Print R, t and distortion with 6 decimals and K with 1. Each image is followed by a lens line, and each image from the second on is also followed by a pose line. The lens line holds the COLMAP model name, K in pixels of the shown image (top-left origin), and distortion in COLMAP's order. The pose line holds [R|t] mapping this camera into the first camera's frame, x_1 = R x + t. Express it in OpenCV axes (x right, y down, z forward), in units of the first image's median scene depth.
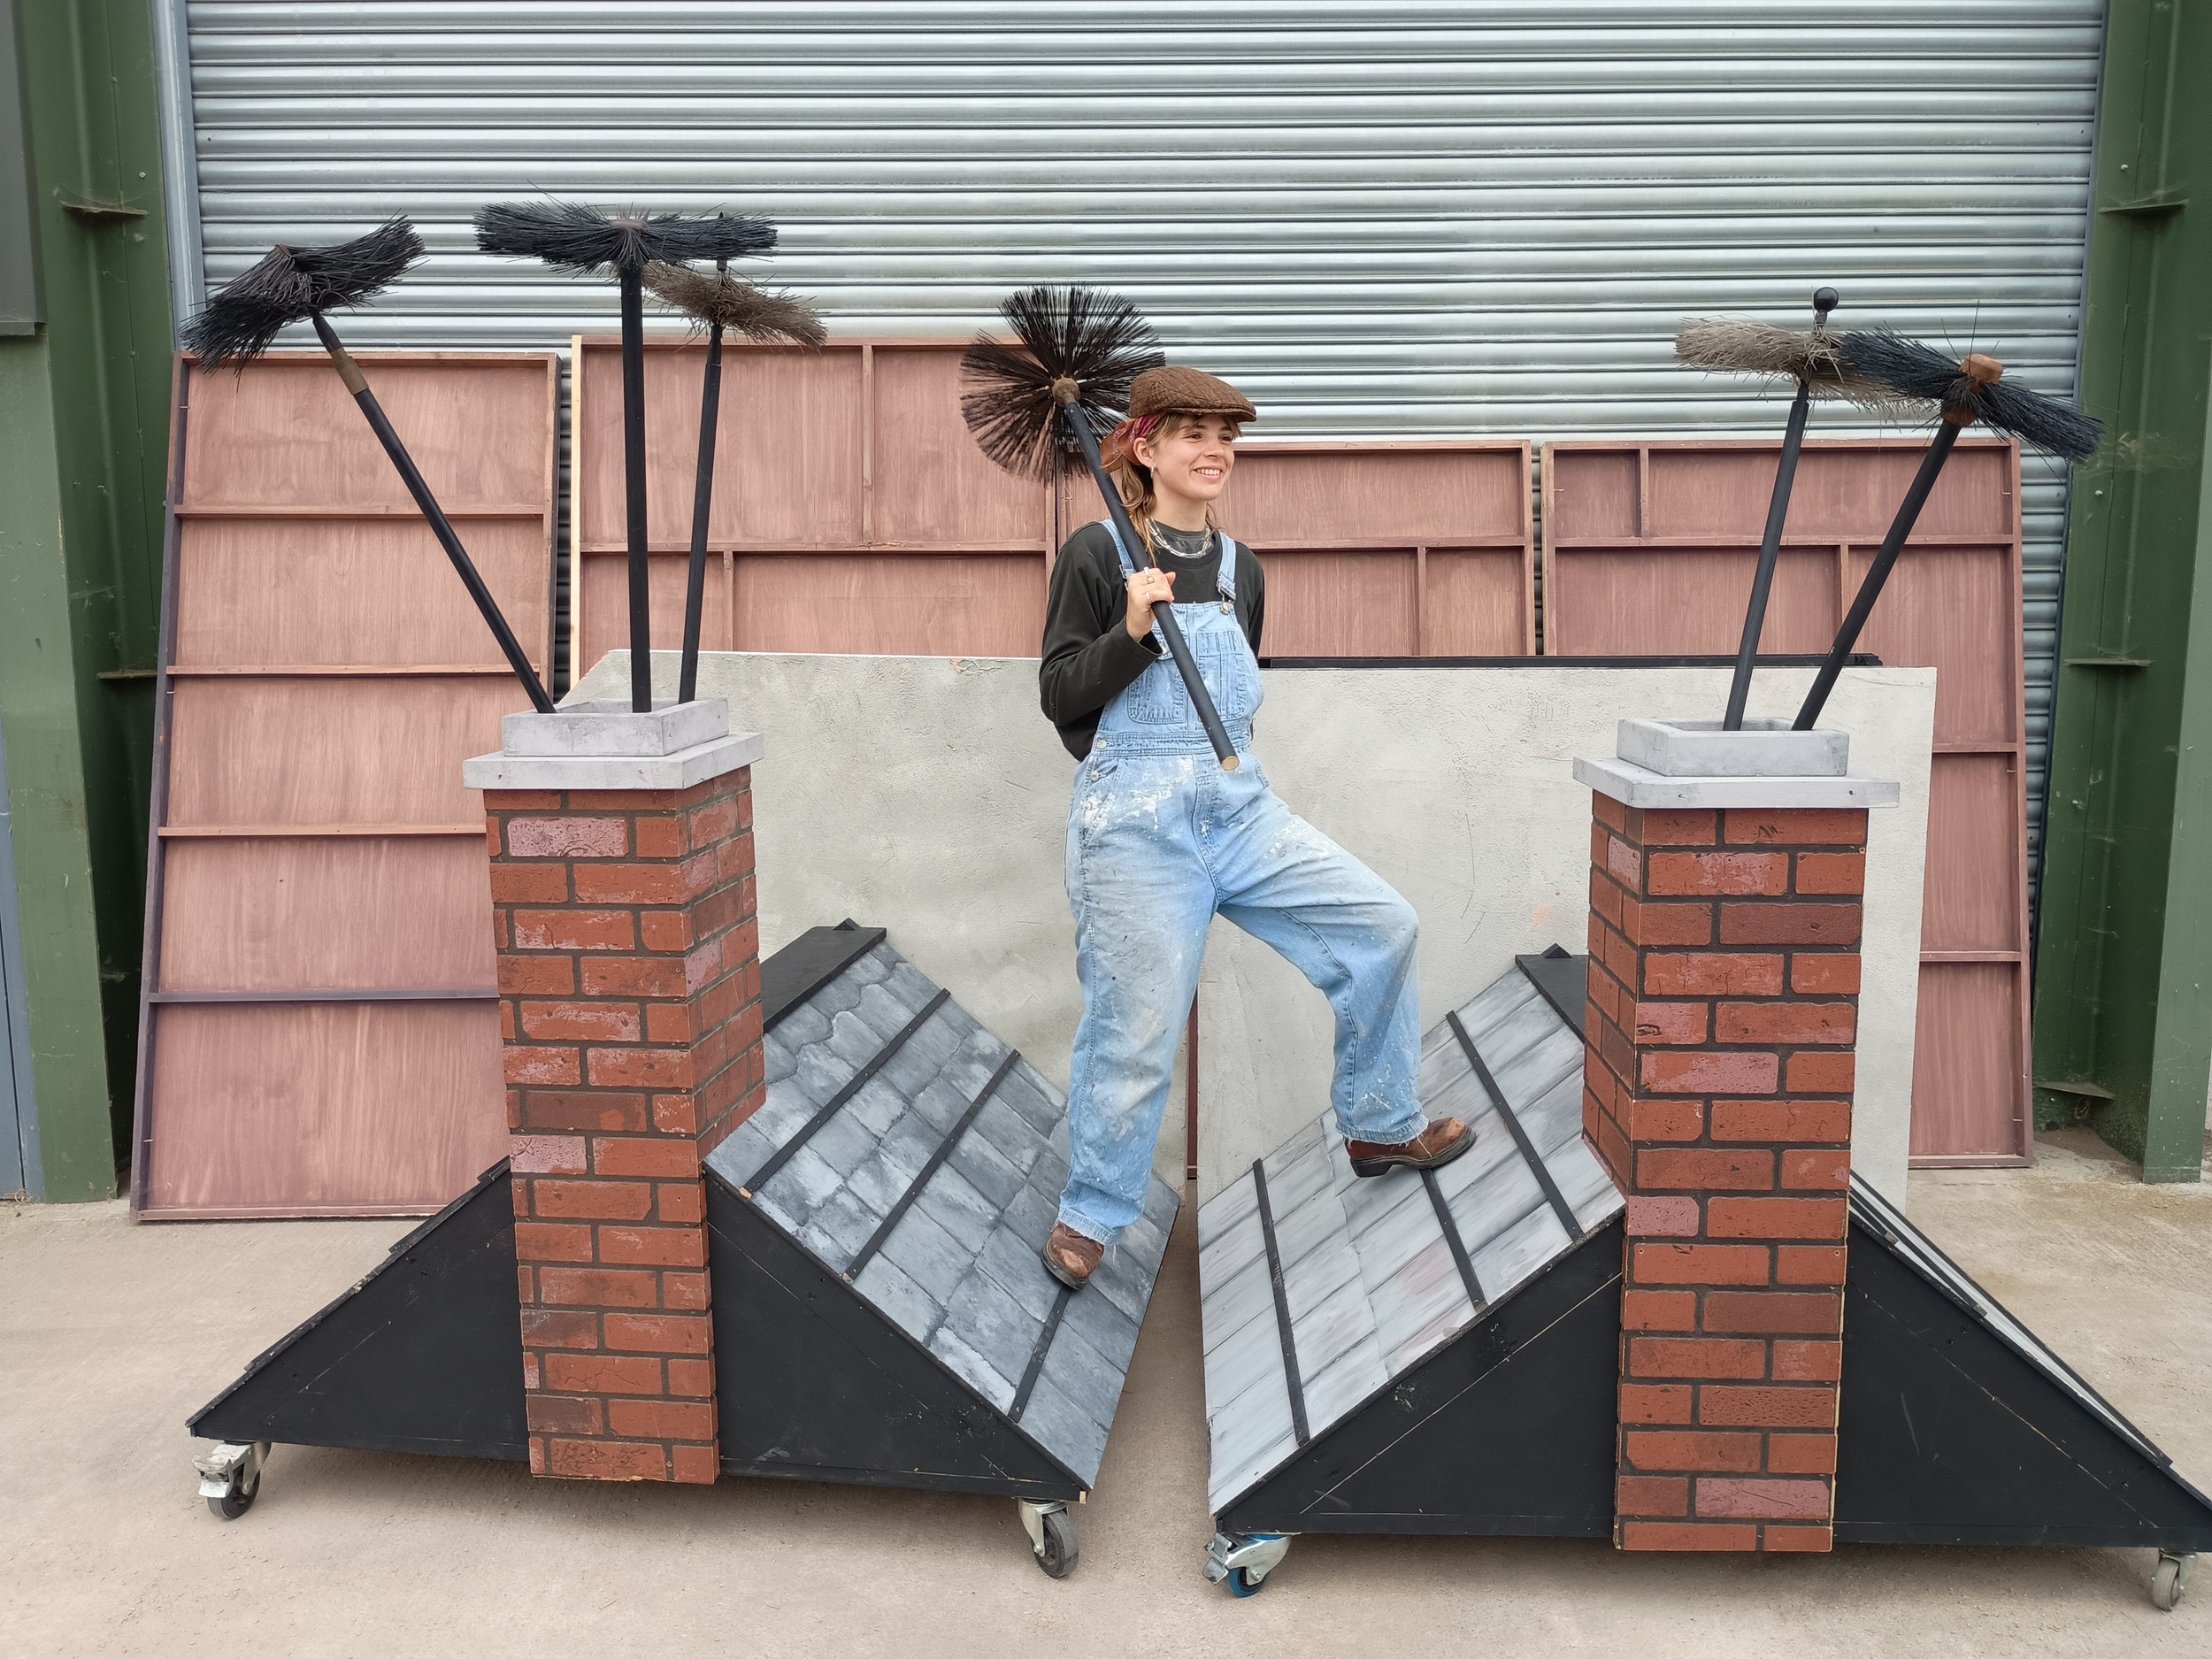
lens RADIAL K [[1859.1, 0, 1085.9], [0, 1859.1, 830.7], [0, 0, 1]] dist [0.051936, -0.070843]
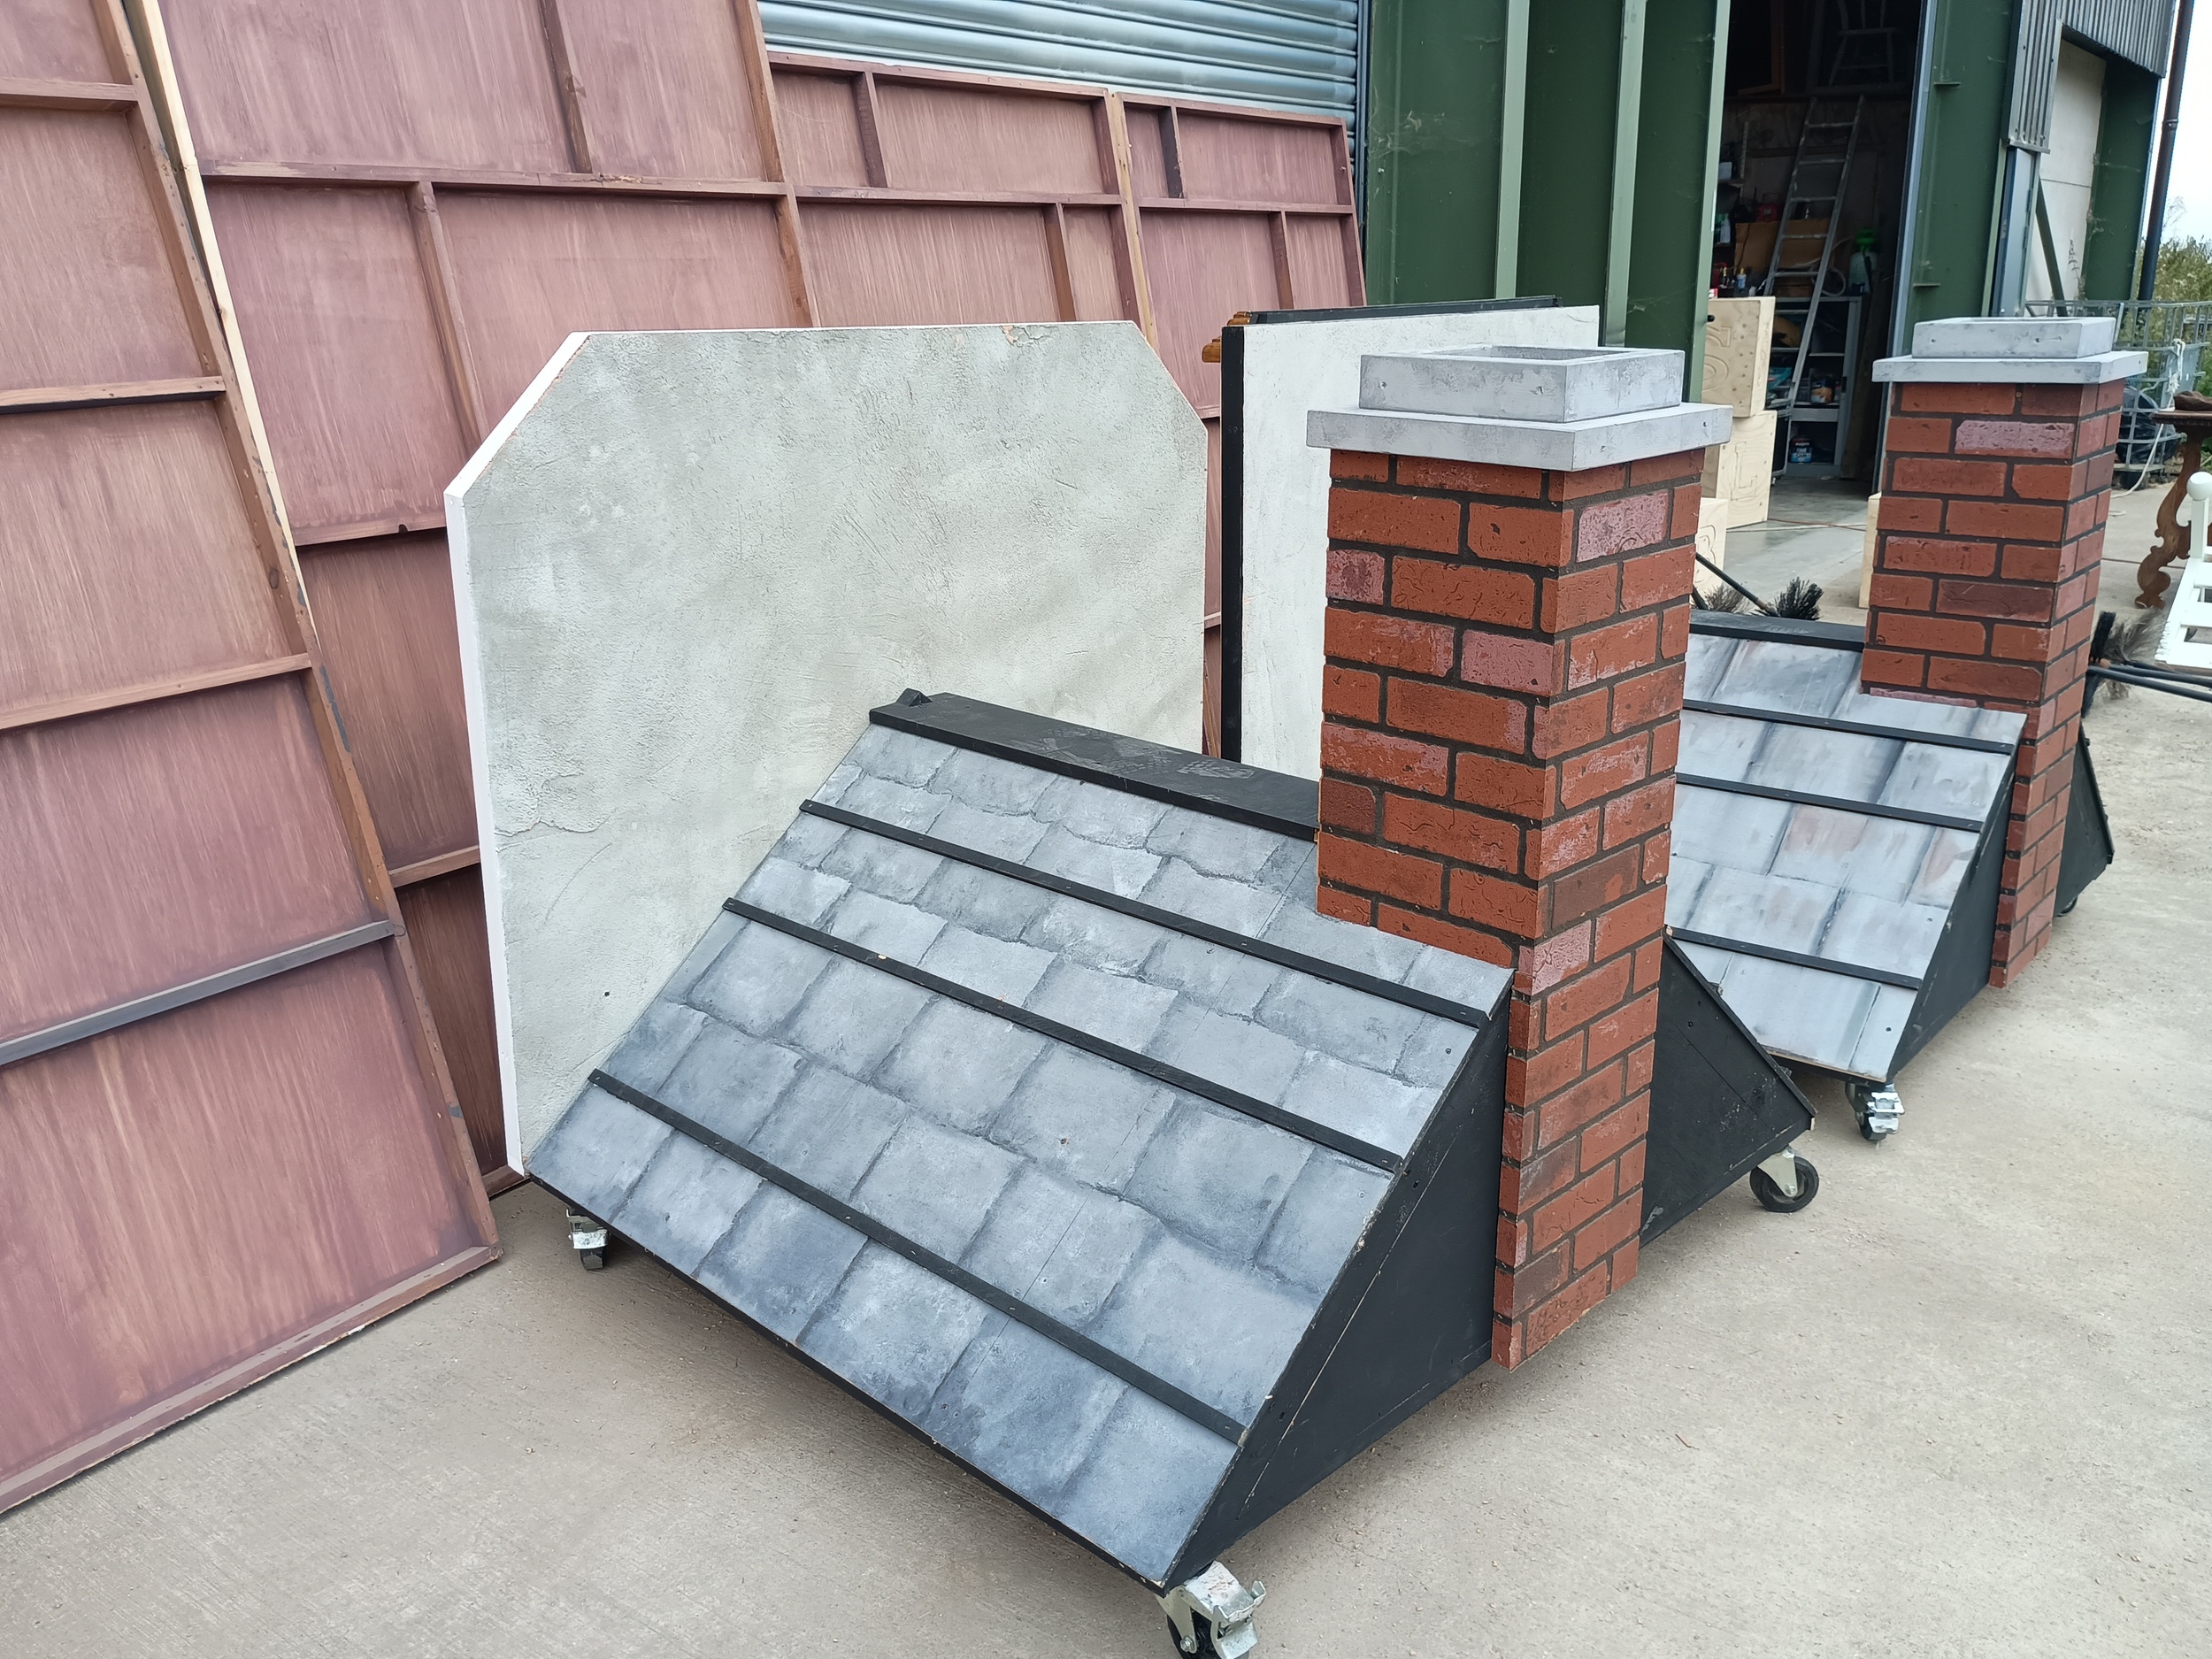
lens RADIAL K [[1859.1, 0, 1114.1], [0, 1859.1, 832.2], [0, 0, 1]] dist [0.051936, -0.070843]
pose [[0.579267, -0.239663, 0.779109, -0.605393], [0.132793, 0.970778, 0.199891, -0.032172], [-0.804248, -0.012330, 0.594165, 0.434062]]
